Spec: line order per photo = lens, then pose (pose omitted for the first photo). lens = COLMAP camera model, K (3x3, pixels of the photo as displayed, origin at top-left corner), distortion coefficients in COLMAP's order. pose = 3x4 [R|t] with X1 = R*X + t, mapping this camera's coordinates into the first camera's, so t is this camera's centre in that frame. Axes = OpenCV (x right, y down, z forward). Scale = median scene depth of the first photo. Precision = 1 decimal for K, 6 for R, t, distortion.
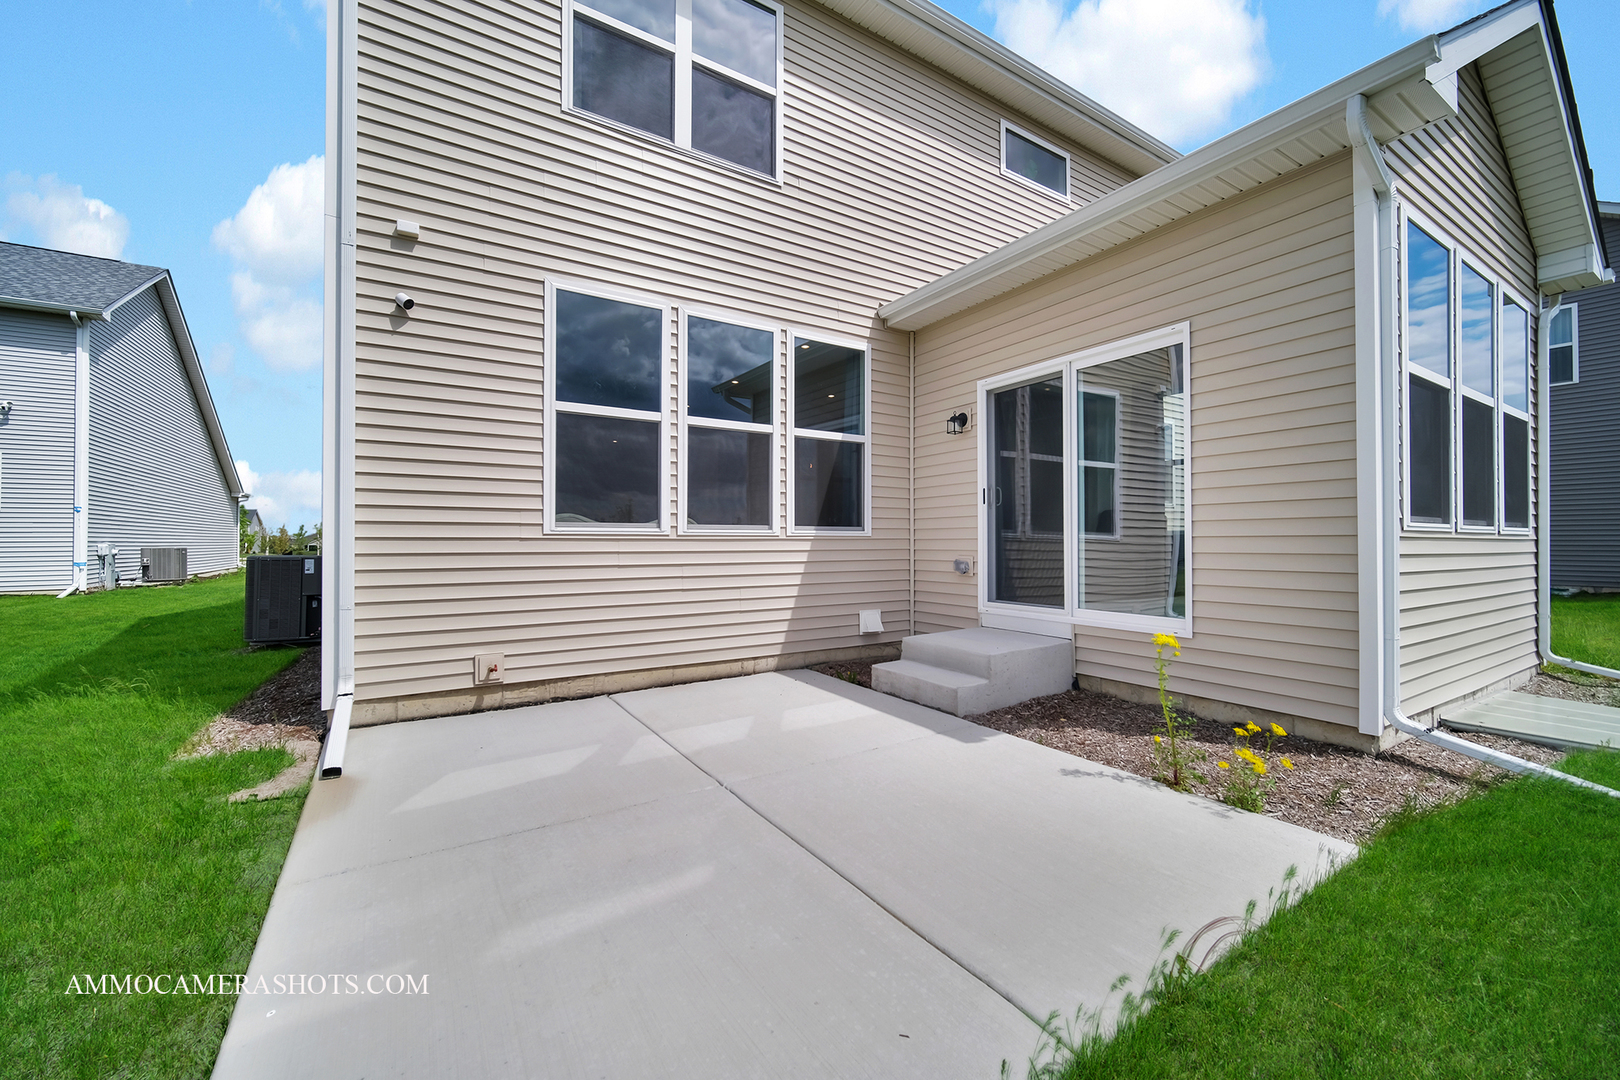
lens RADIAL K [[635.5, 0, 810.0], [0, 635.5, 540.0], [0, 0, 1]] dist [0.000074, 0.000037]
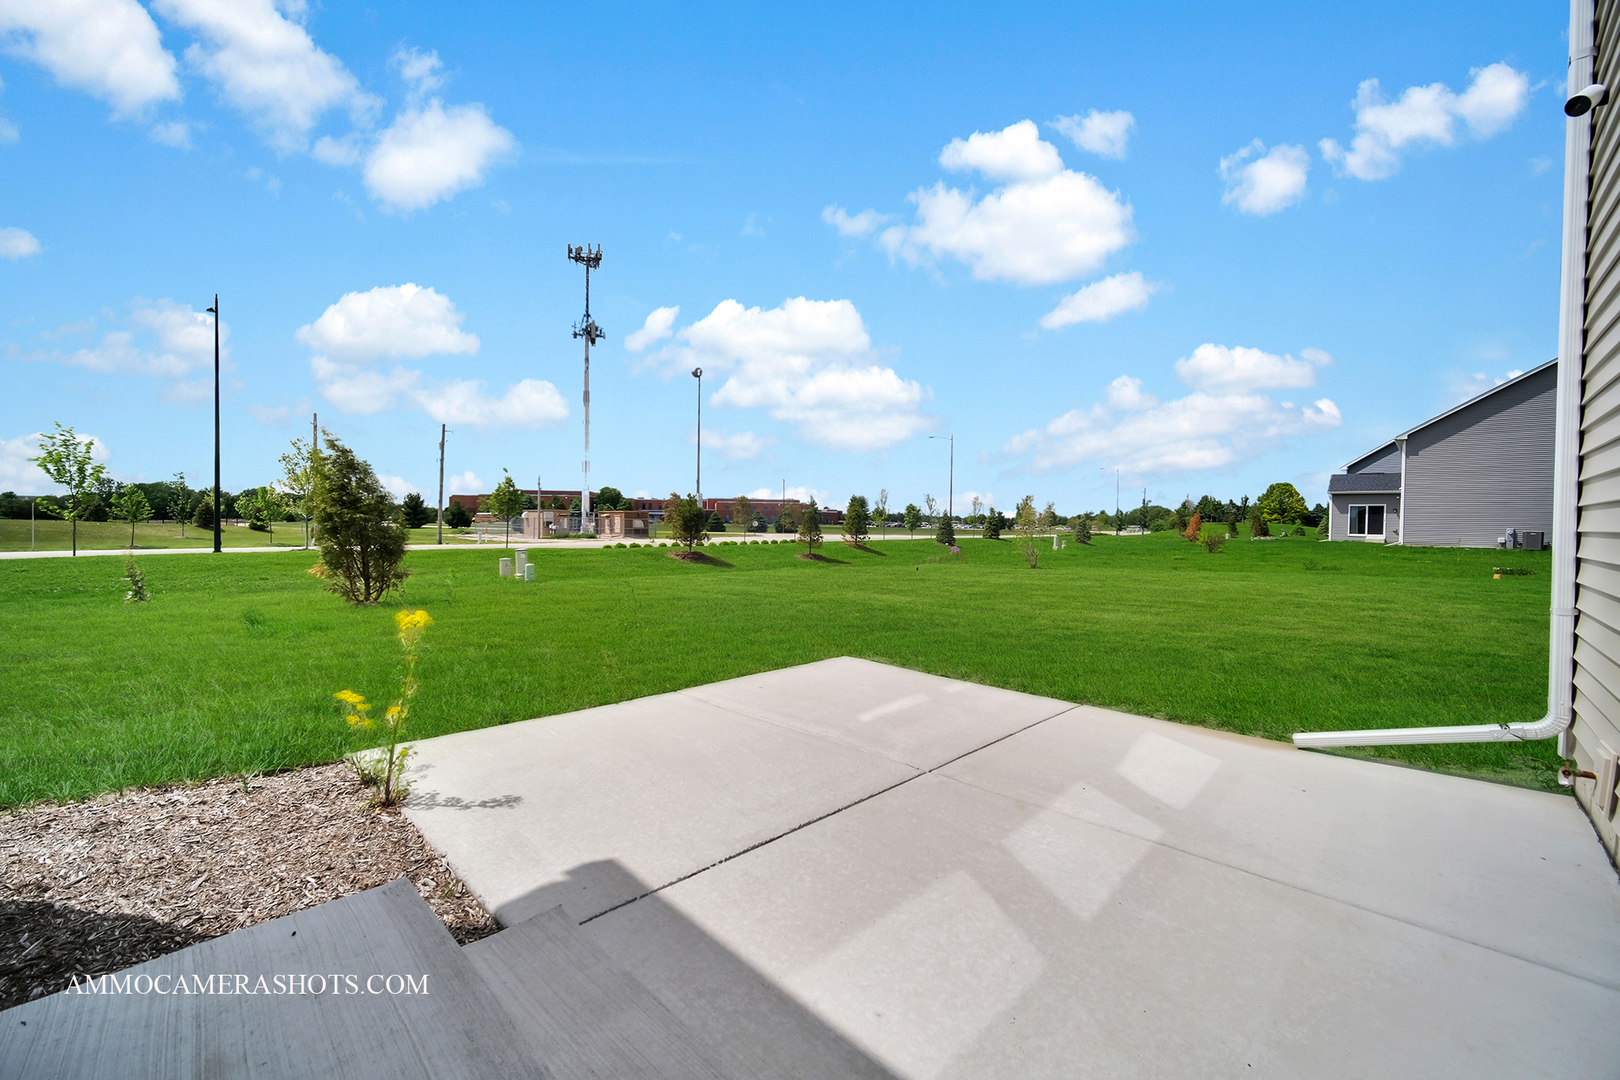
lens RADIAL K [[635.5, 0, 810.0], [0, 635.5, 540.0], [0, 0, 1]] dist [0.000074, 0.000037]
pose [[-0.974074, -0.007892, -0.226092, 0.187576], [-0.010436, 0.999895, 0.010056, 0.034131], [0.225988, 0.012155, -0.974054, 1.440513]]
